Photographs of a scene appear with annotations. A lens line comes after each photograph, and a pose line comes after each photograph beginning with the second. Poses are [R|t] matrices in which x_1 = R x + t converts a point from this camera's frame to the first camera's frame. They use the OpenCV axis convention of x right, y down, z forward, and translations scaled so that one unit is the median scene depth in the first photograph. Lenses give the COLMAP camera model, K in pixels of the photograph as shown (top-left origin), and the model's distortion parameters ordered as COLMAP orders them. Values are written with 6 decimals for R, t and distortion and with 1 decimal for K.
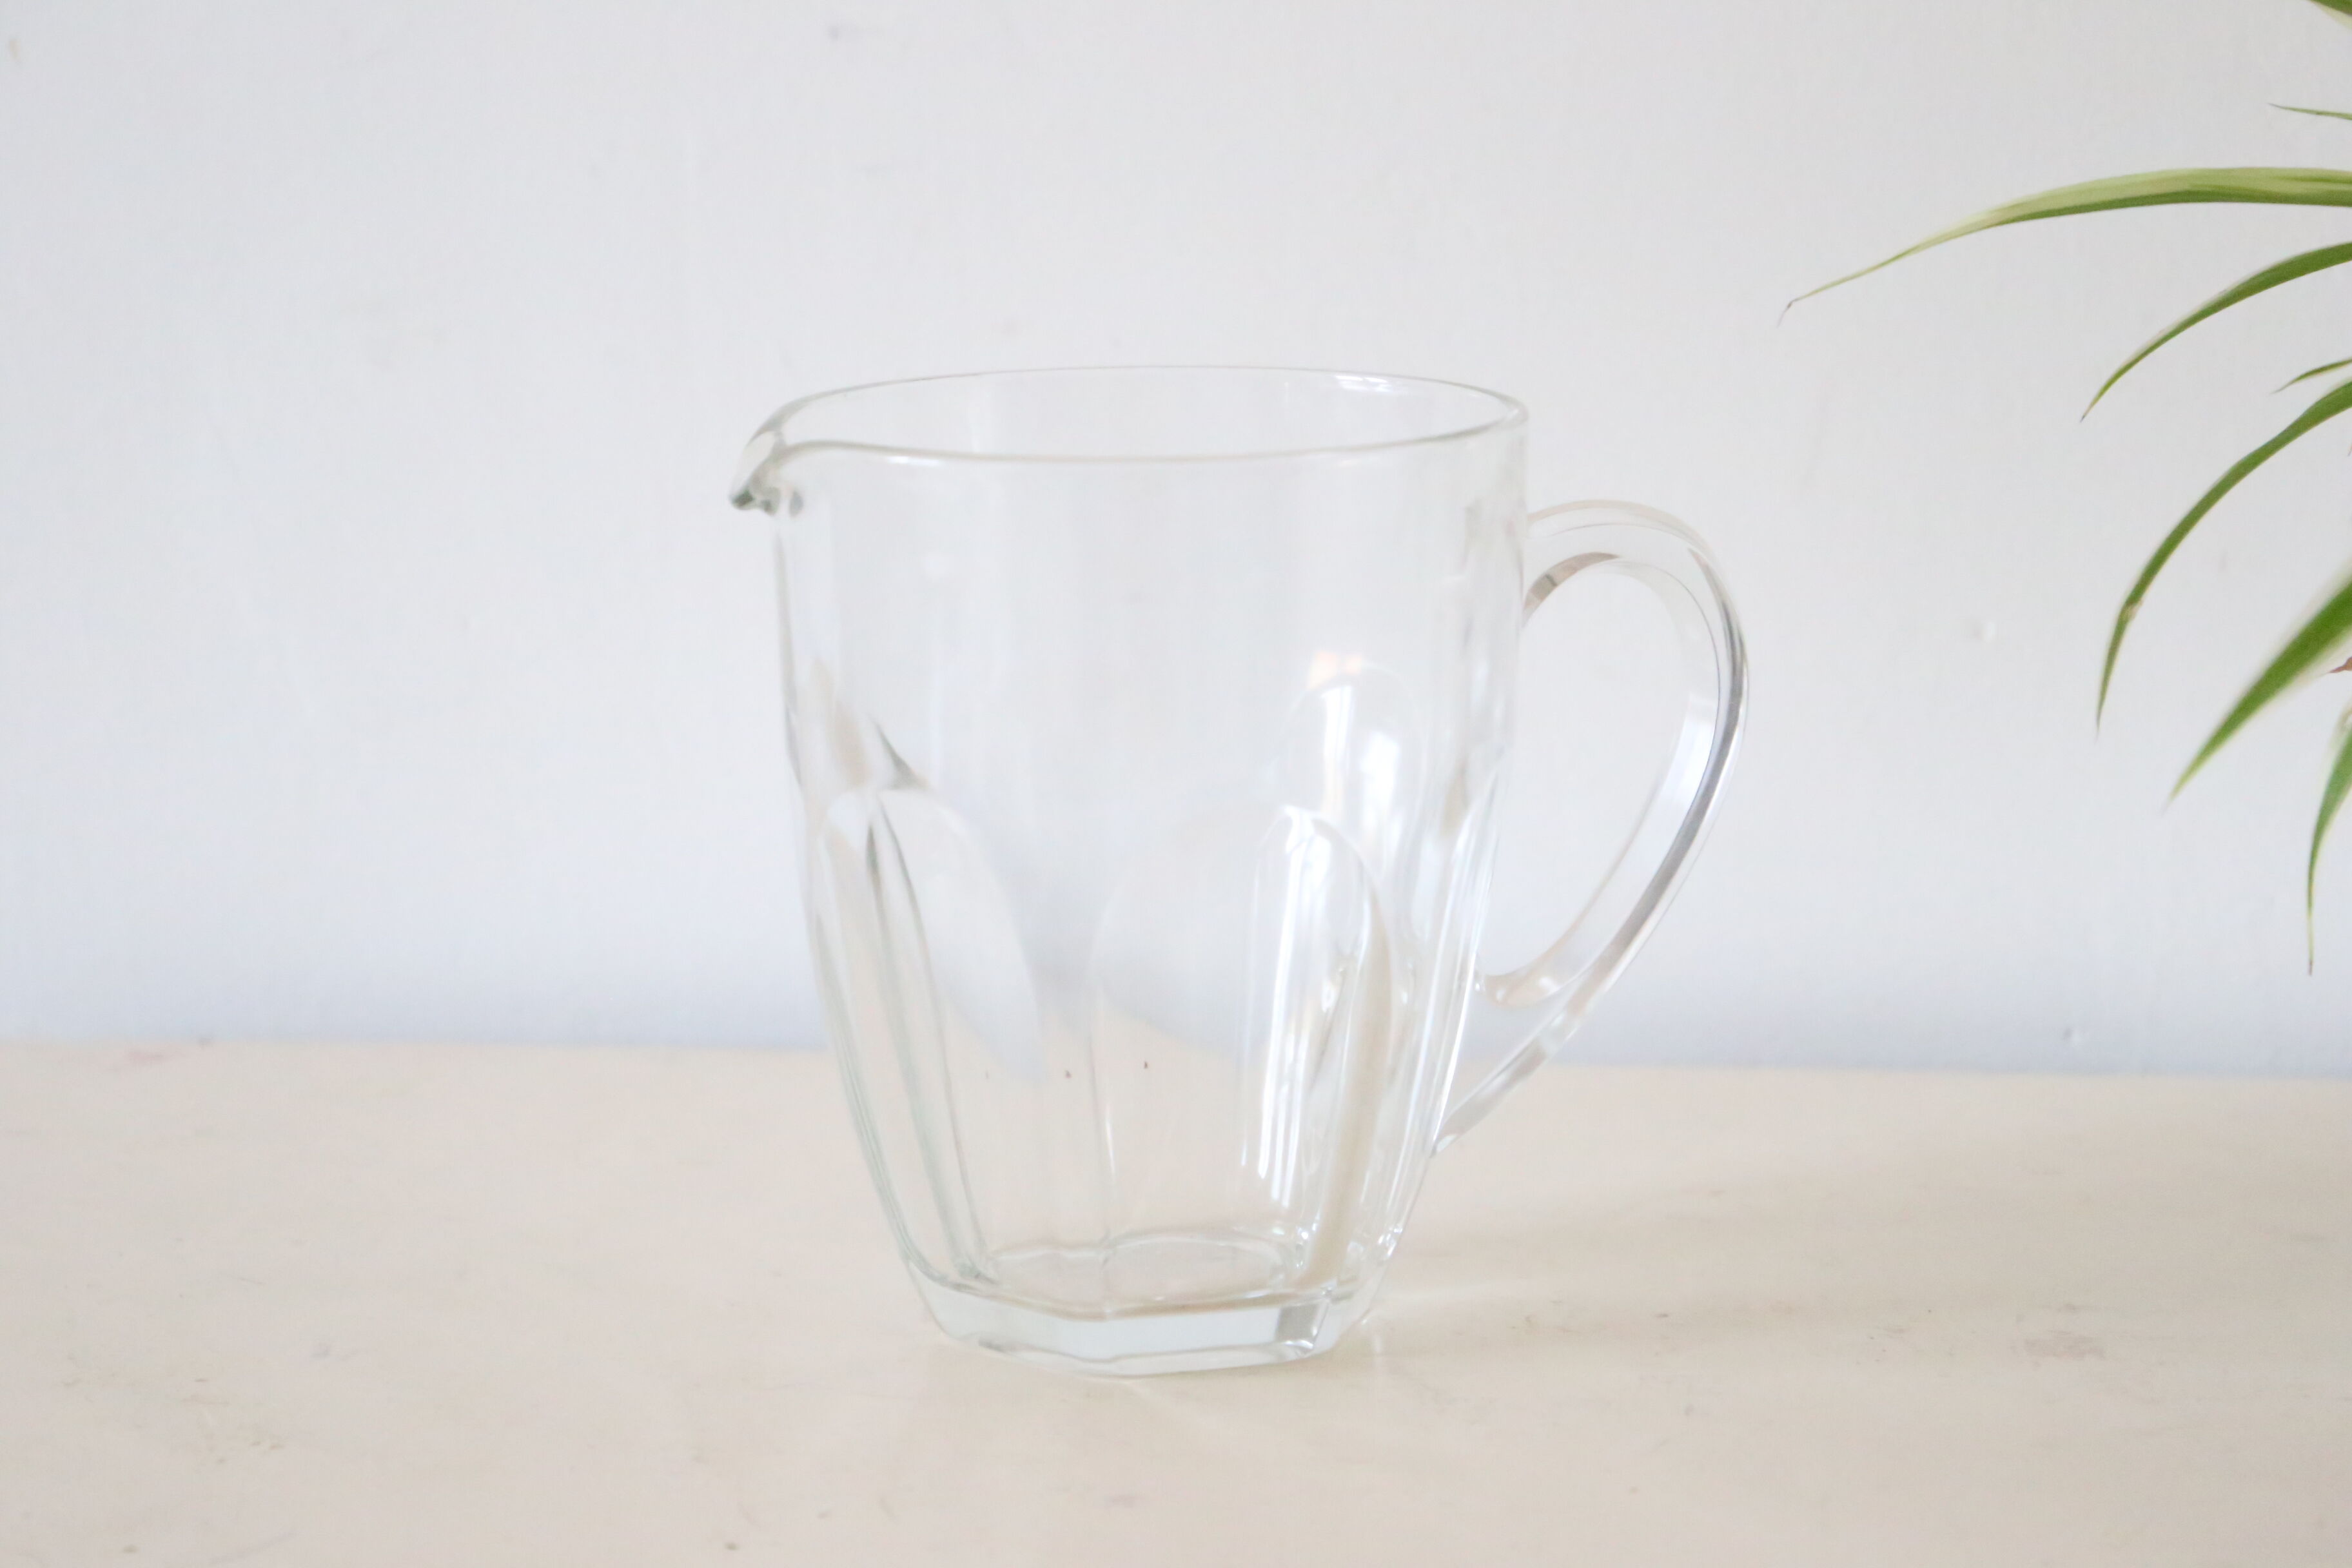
lens RADIAL K [[6547.1, 0, 1176.0], [0, 6547.1, 784.0], [0, 0, 1]] dist [0.584641, 0.763913]
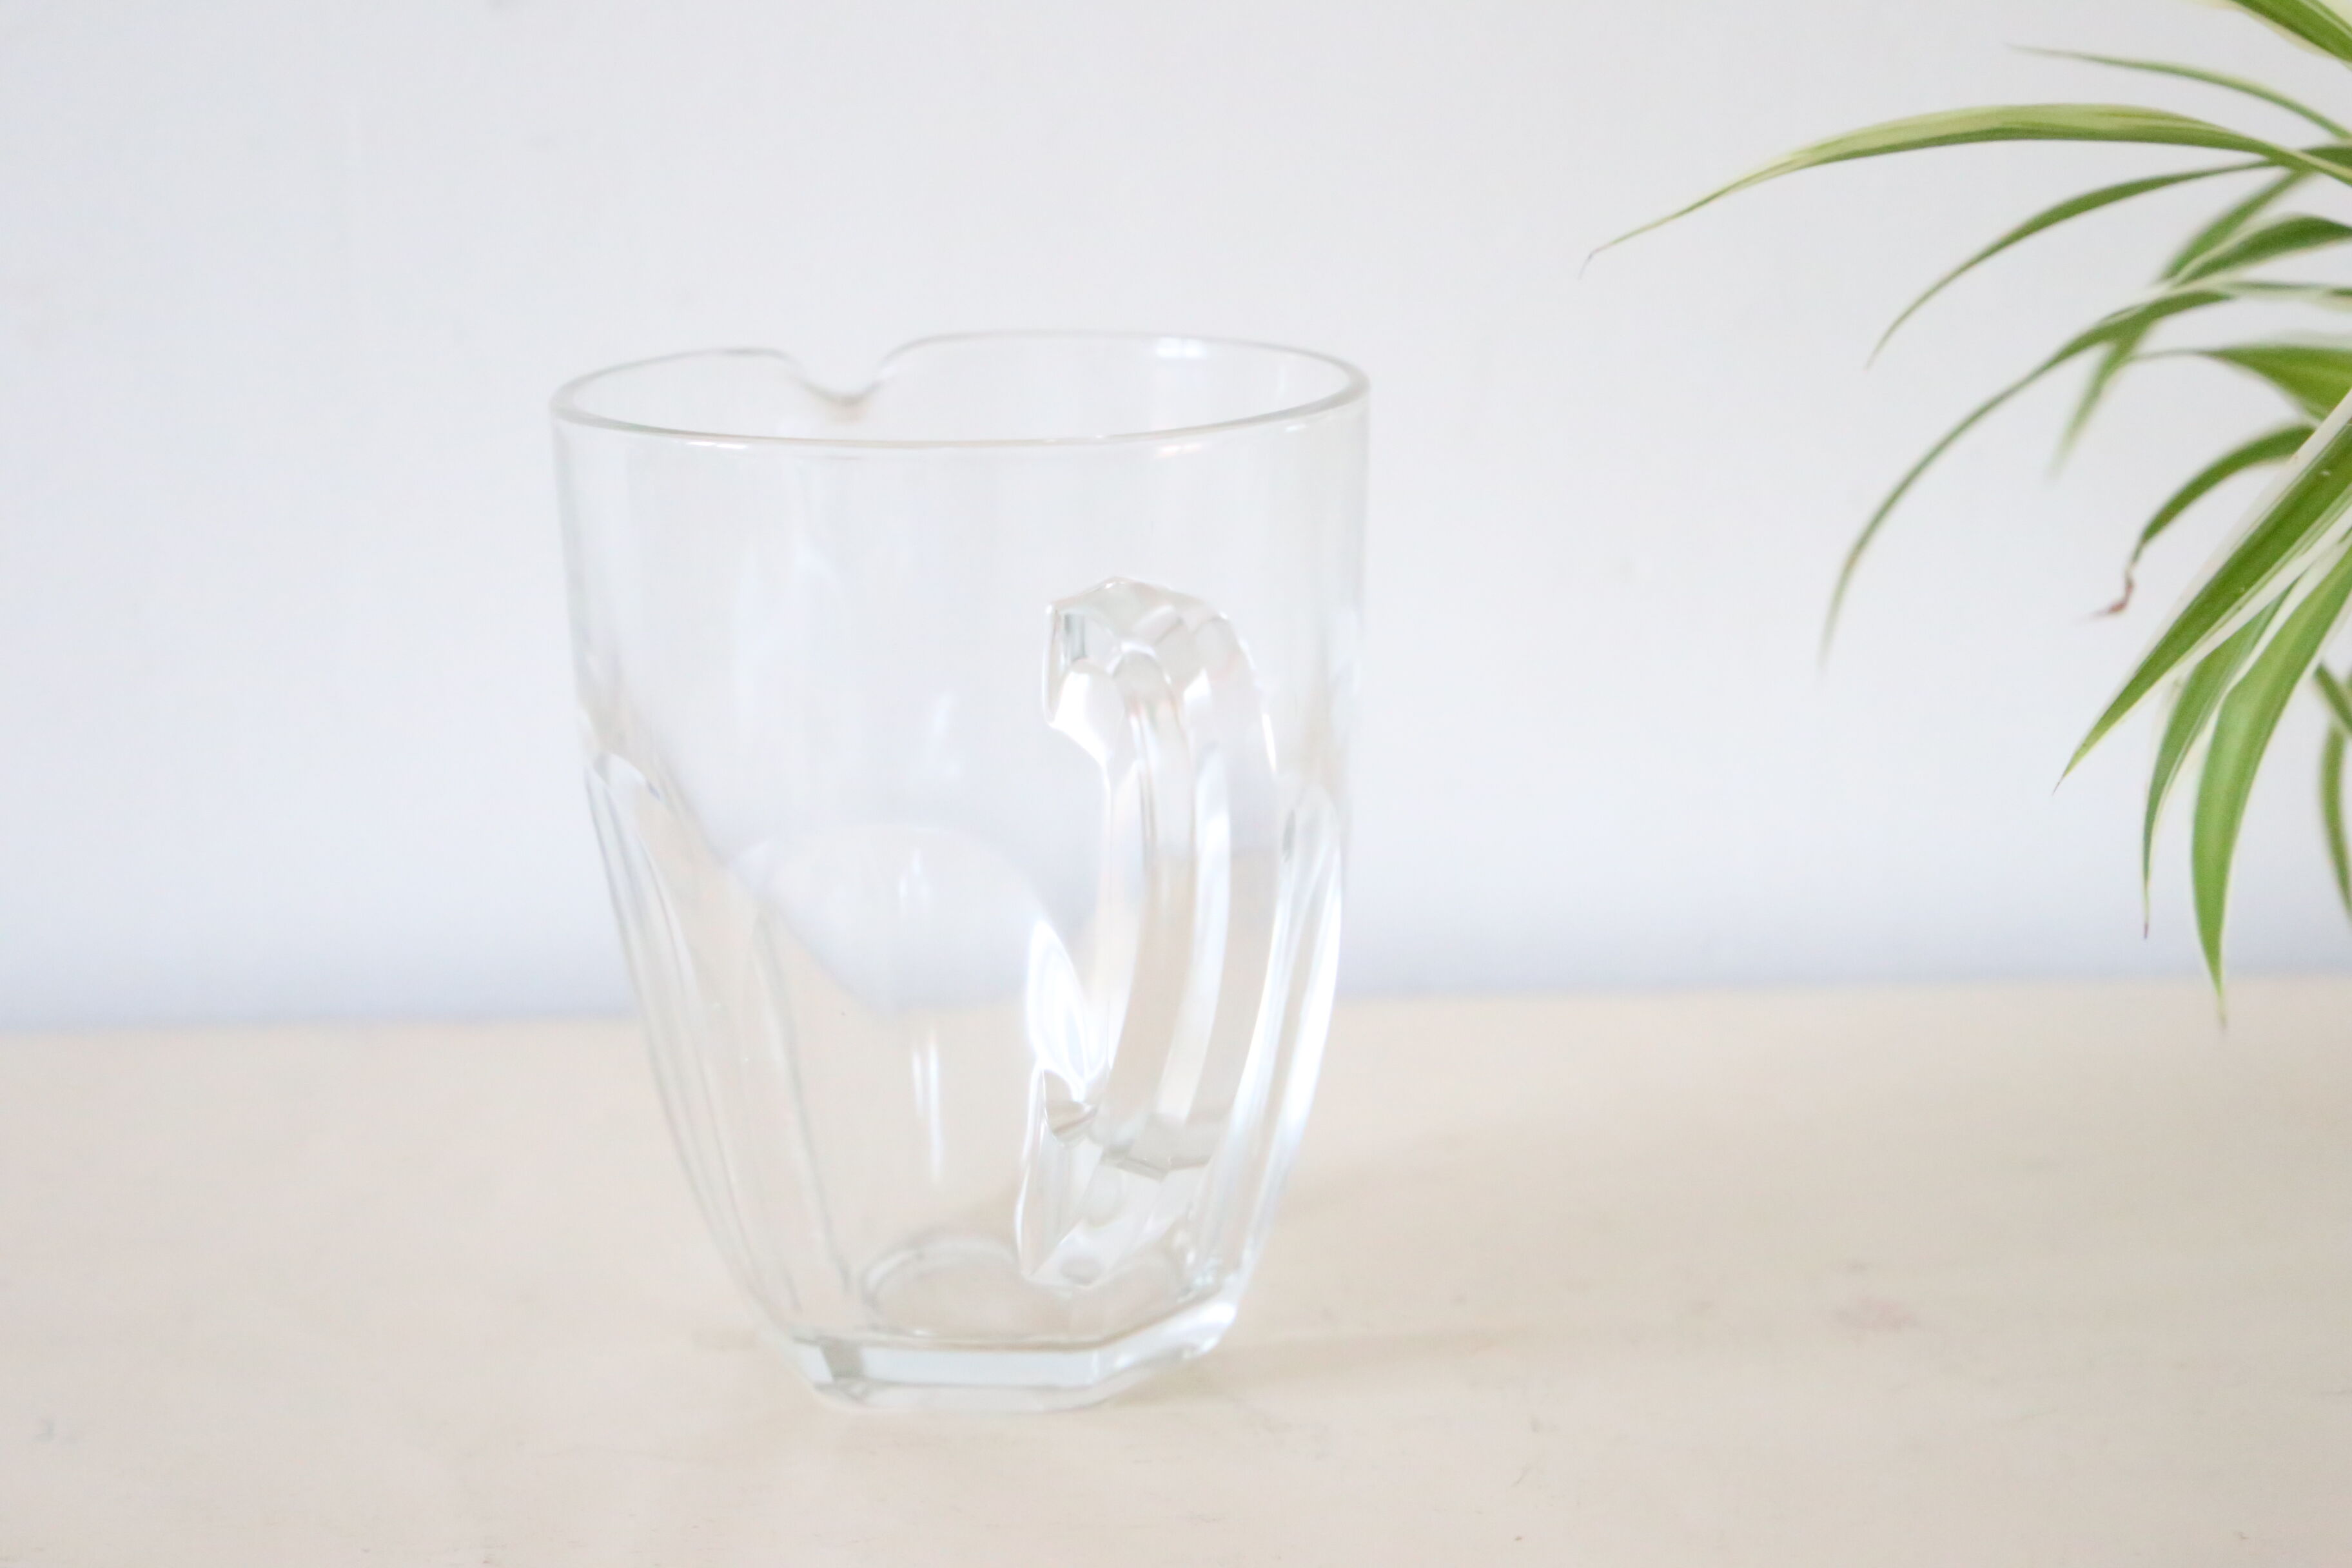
lens RADIAL K [[4479.4, 0, 1176.0], [0, 4479.4, 784.0], [0, 0, 1]] dist [0.160051, 0.331676]
pose [[0.989331, -0.038799, 0.140422, -0.060354], [0.032993, 0.998511, 0.043444, -0.026870], [-0.141898, -0.038348, 0.989138, 0.369233]]
